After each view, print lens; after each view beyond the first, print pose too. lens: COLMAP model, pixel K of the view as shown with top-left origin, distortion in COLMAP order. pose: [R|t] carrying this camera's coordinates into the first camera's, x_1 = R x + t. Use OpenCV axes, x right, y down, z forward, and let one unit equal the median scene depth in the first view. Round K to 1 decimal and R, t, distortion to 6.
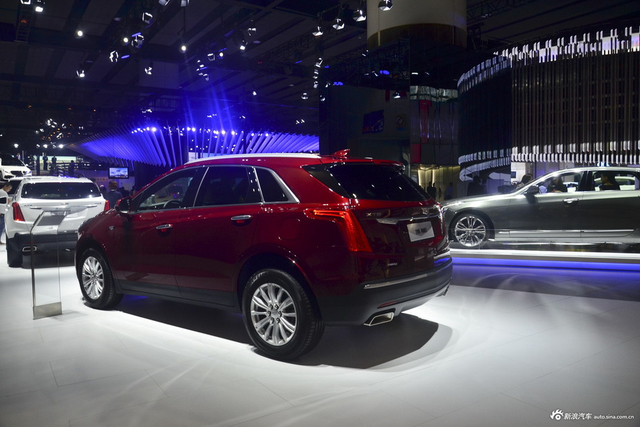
lens RADIAL K [[495.2, 0, 318.9], [0, 495.2, 200.8], [0, 0, 1]] dist [0.000674, 0.001243]
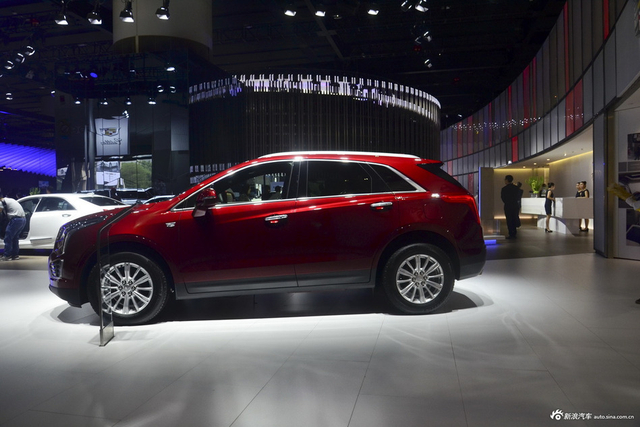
lens RADIAL K [[495.2, 0, 318.9], [0, 495.2, 200.8], [0, 0, 1]] dist [0.000674, 0.001243]
pose [[0.732102, -0.003241, 0.681187, -0.259363], [0.026701, 0.999357, -0.023941, 0.012156], [-0.680671, 0.035716, 0.731718, 0.056395]]
